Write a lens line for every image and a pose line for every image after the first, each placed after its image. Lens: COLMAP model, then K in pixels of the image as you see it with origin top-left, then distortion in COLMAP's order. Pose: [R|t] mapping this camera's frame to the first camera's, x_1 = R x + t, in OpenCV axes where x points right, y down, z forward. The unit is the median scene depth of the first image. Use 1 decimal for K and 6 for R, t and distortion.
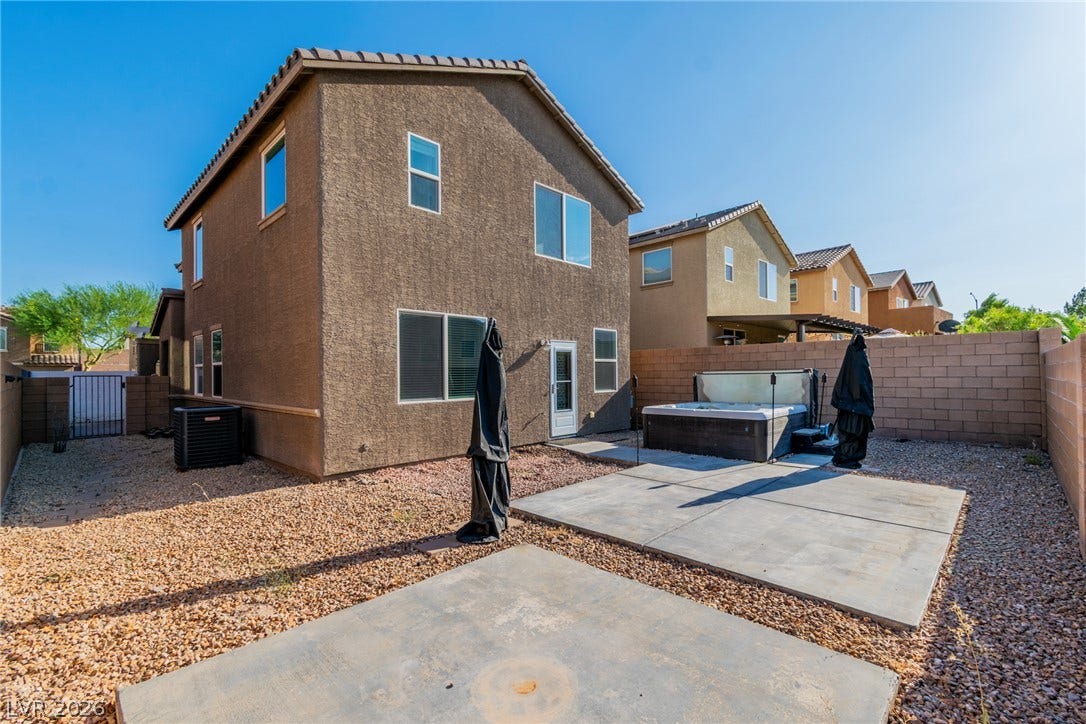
lens RADIAL K [[481.1, 0, 541.1], [0, 481.1, 365.7], [0, 0, 1]] dist [0.001876, -0.000445]
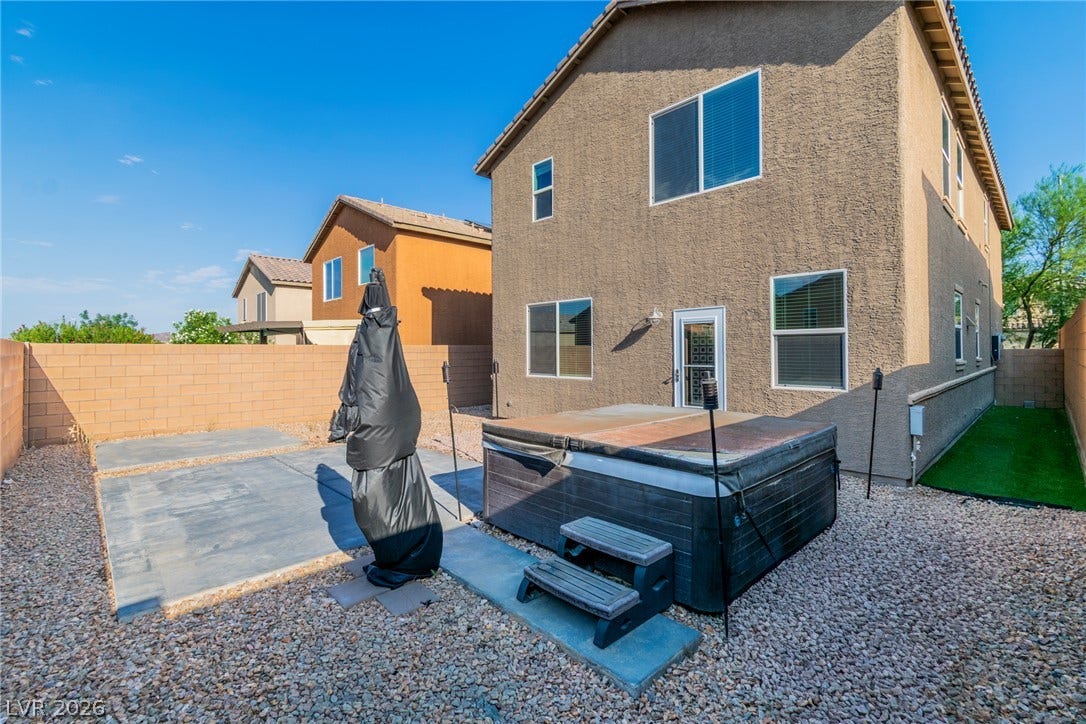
lens RADIAL K [[481.1, 0, 543.6], [0, 481.1, 352.5], [0, 0, 1]] dist [0.001876, -0.000445]
pose [[-0.038385, 0.004468, -0.999253, 0.872225], [0.013163, 0.999906, 0.003965, 0.008227], [0.999176, -0.013001, -0.038440, 0.931129]]
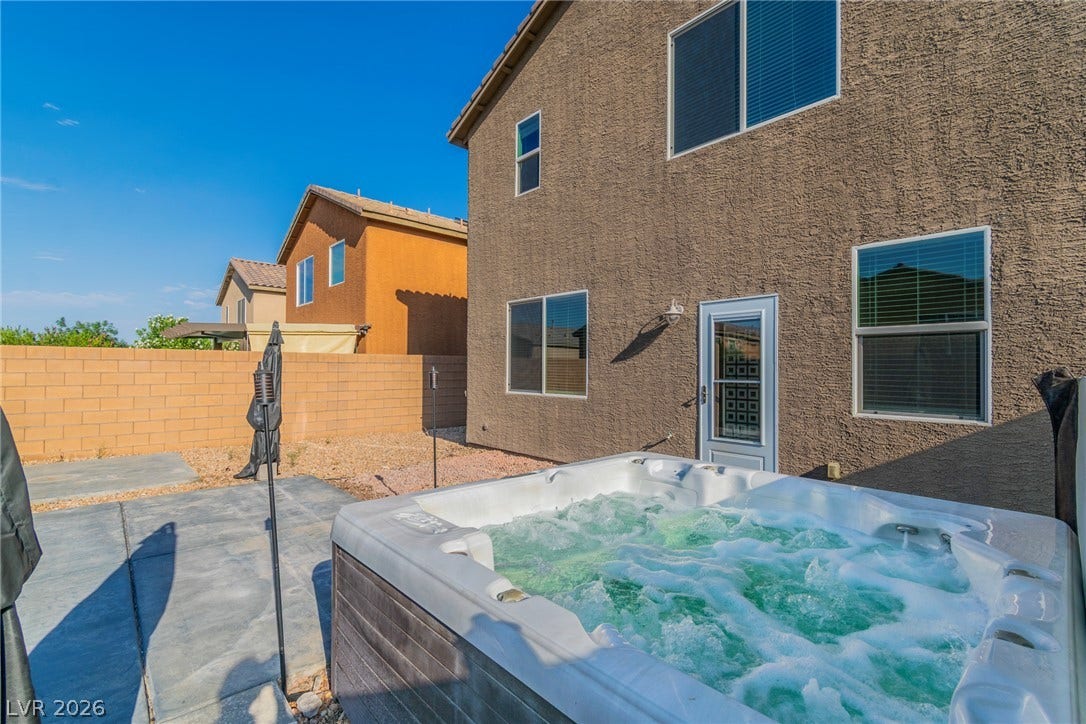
lens RADIAL K [[481.1, 0, 541.6], [0, 481.1, 368.6], [0, 0, 1]] dist [0.001876, -0.000445]
pose [[-0.060666, 0.001644, -0.998157, 0.630015], [0.001244, 0.999998, 0.001571, 0.021109], [0.998157, -0.001146, -0.060668, 0.967228]]
